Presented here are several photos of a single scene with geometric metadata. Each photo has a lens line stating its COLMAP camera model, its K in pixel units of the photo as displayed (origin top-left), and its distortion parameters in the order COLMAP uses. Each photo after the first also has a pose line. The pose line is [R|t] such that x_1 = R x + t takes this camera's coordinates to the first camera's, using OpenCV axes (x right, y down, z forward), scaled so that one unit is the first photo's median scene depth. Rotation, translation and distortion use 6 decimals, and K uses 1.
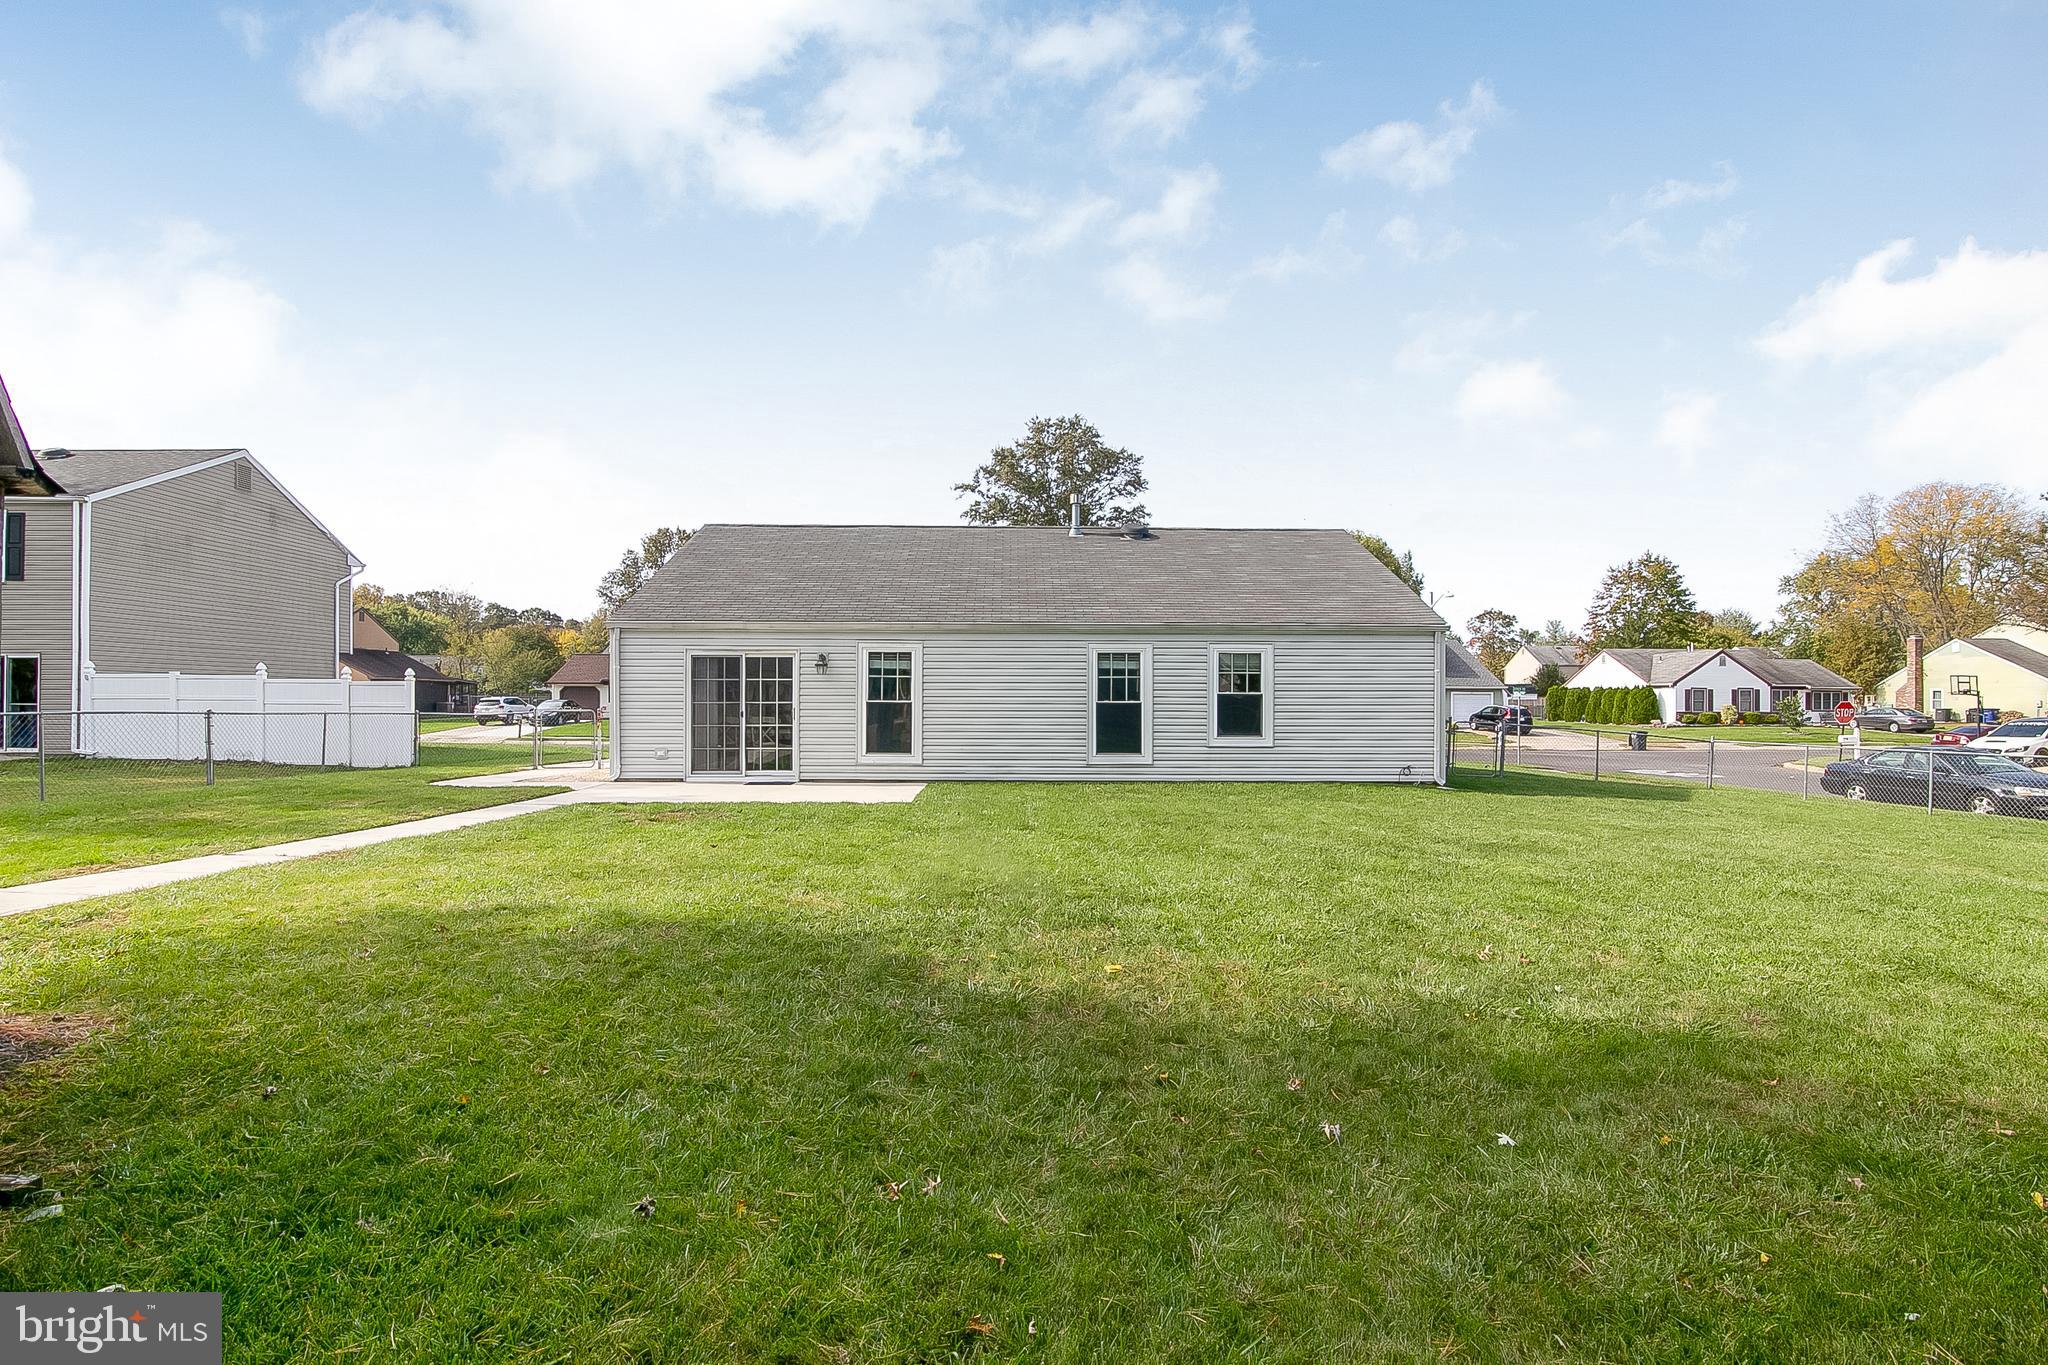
lens RADIAL K [[958.4, 0, 1015.0], [0, 958.4, 694.3], [0, 0, 1]] dist [-0.019480, 0.000056]
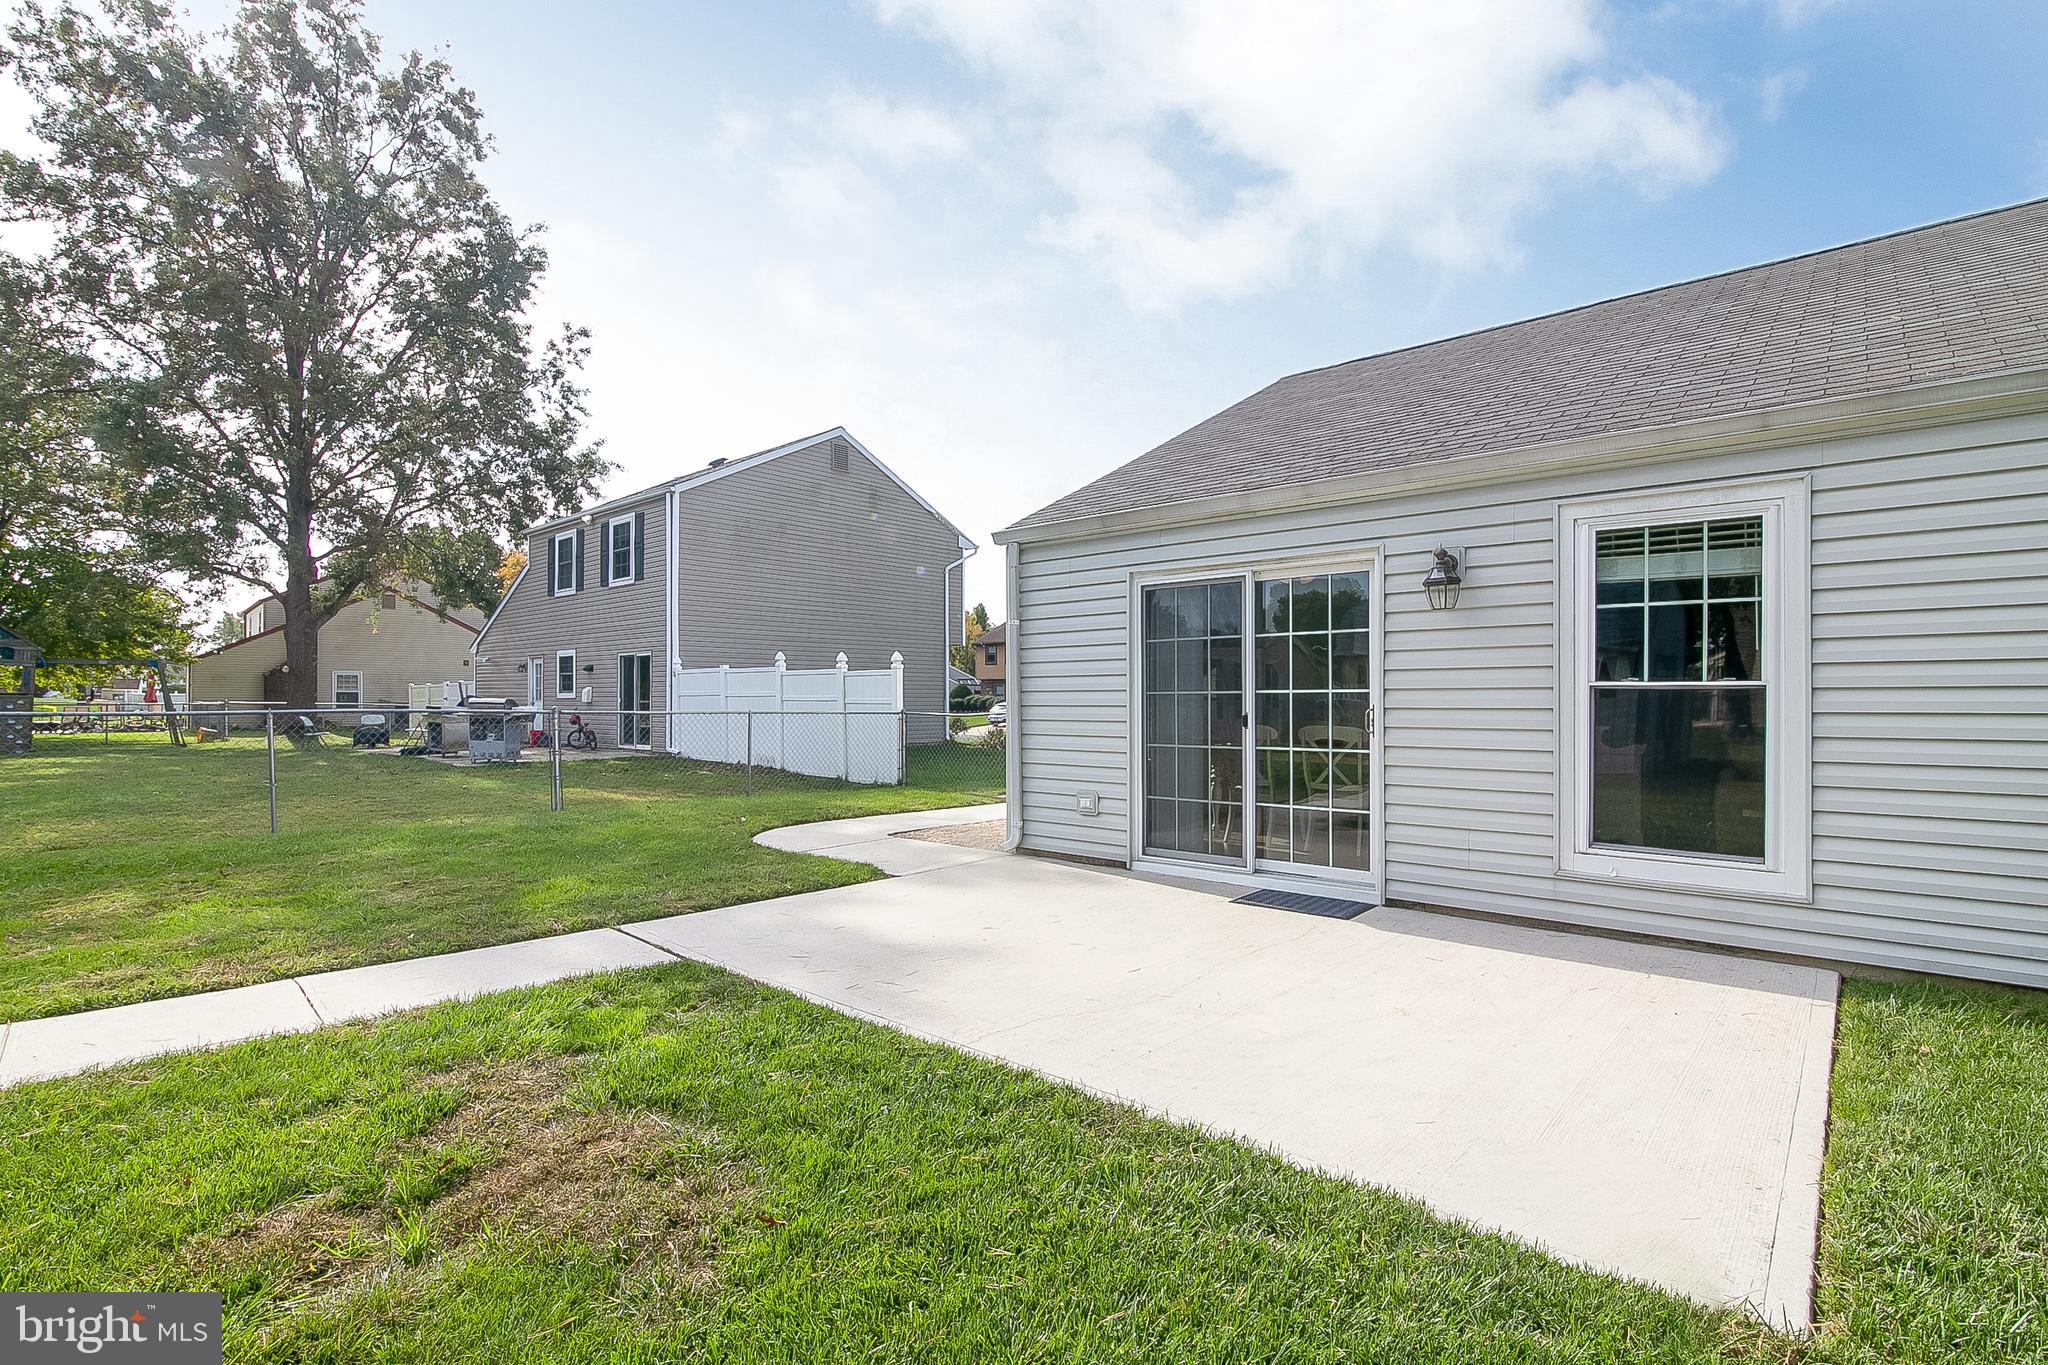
lens RADIAL K [[954.8, 0, 1024.0], [0, 954.8, 682.5], [0, 0, 1]] dist [-0.018601, 0.000200]
pose [[0.737824, -0.016115, -0.674801, -0.079374], [0.008777, 0.999860, -0.014280, 0.009535], [0.674936, 0.004613, 0.737862, 0.629859]]
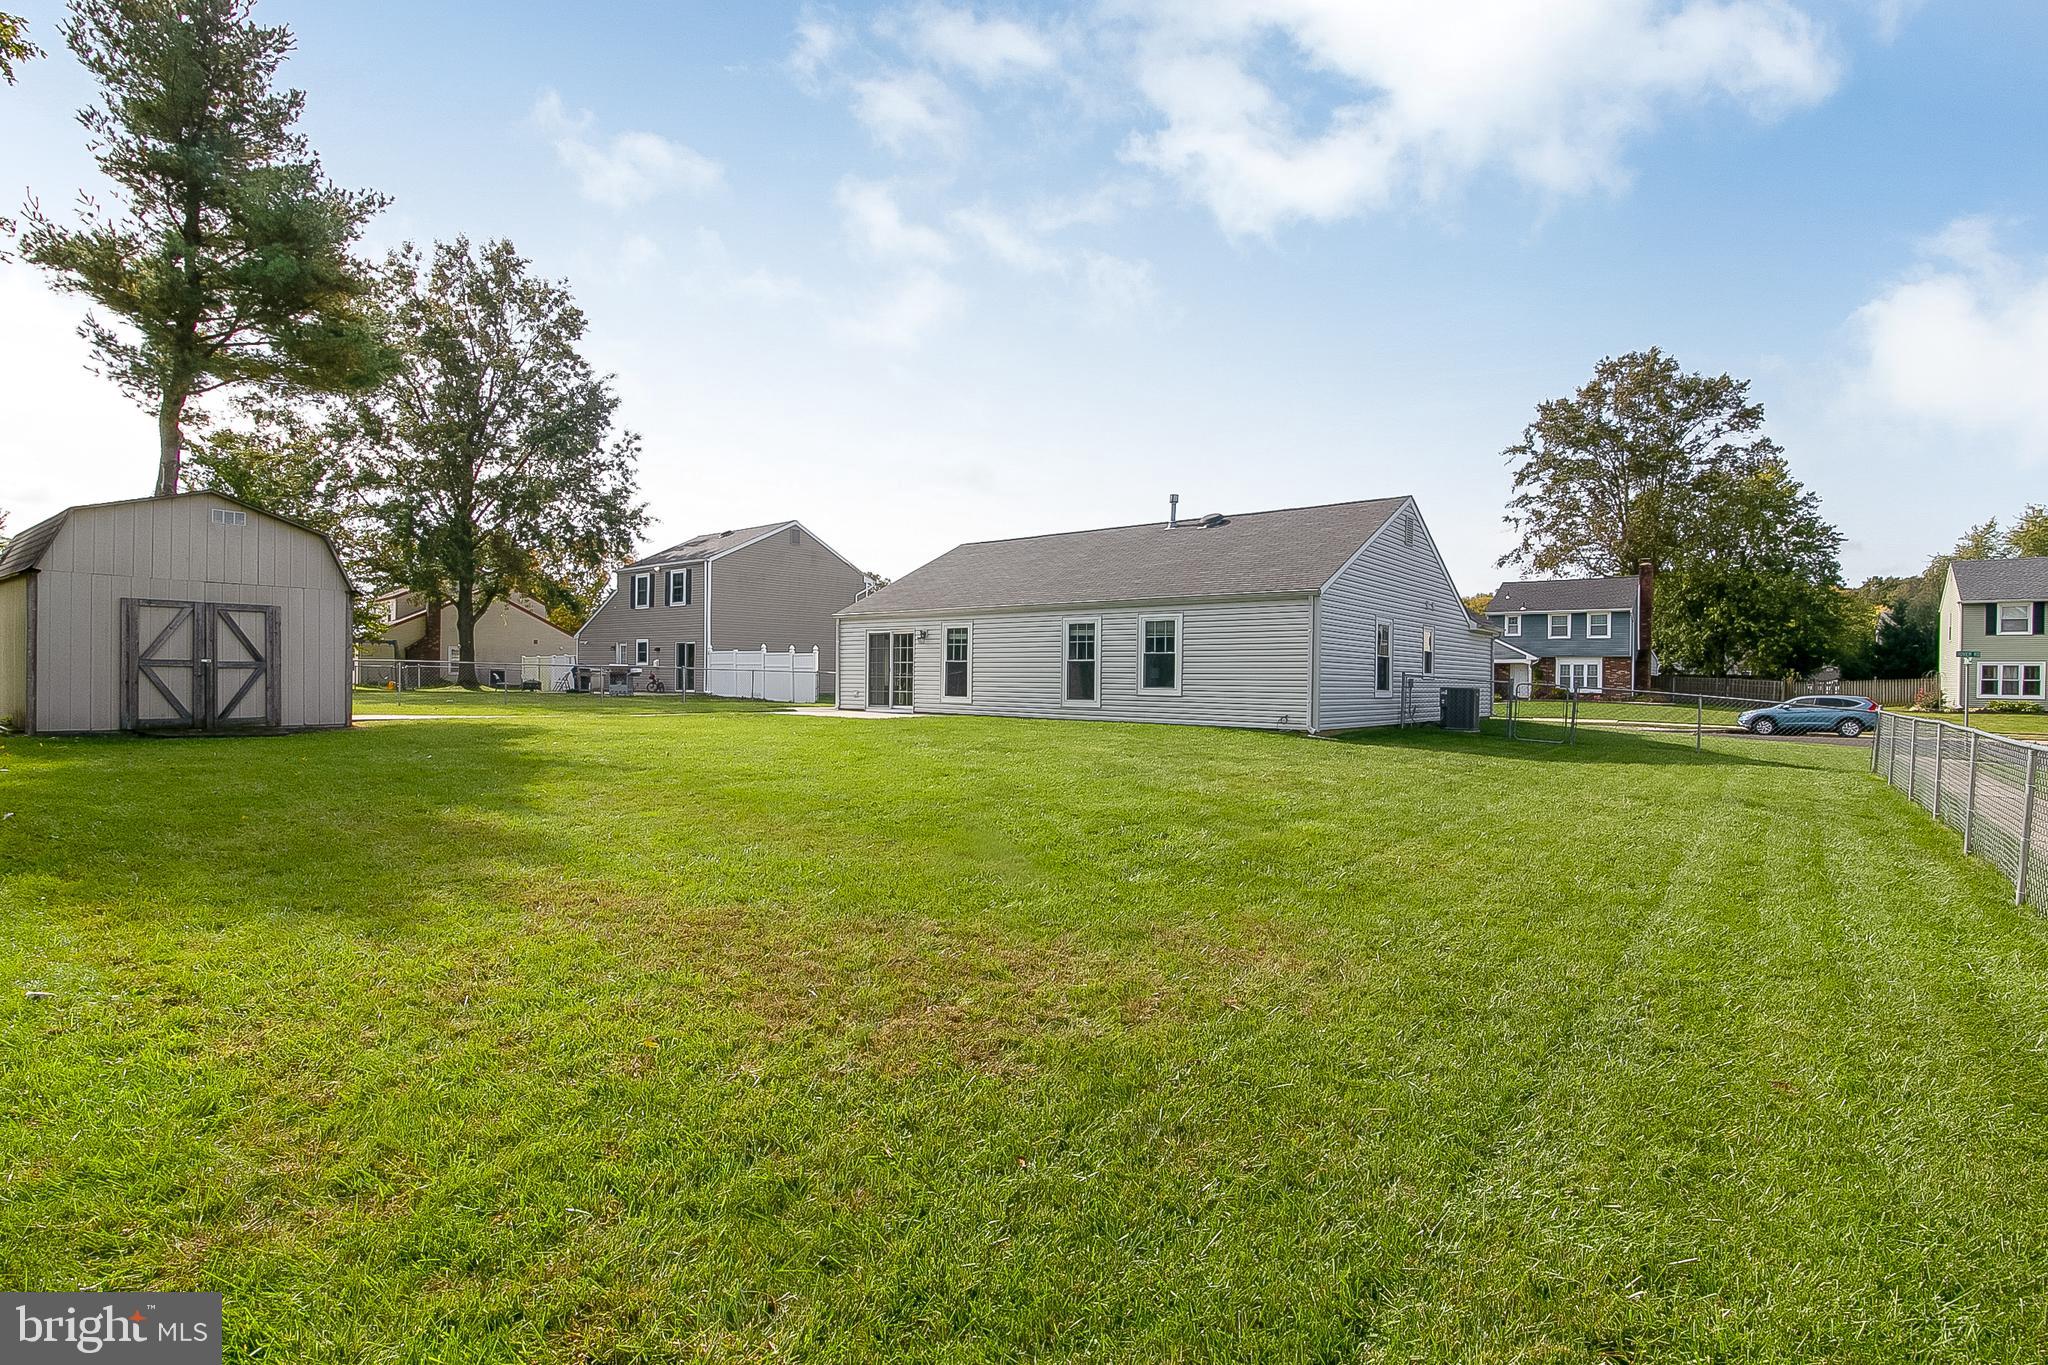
lens RADIAL K [[954.8, 0, 1024.0], [0, 954.8, 682.5], [0, 0, 1]] dist [-0.018601, 0.000200]
pose [[0.758272, 0.008369, -0.651884, 0.911149], [-0.005102, 0.999963, 0.006904, 0.029730], [0.651918, -0.001909, 0.758287, -0.056602]]
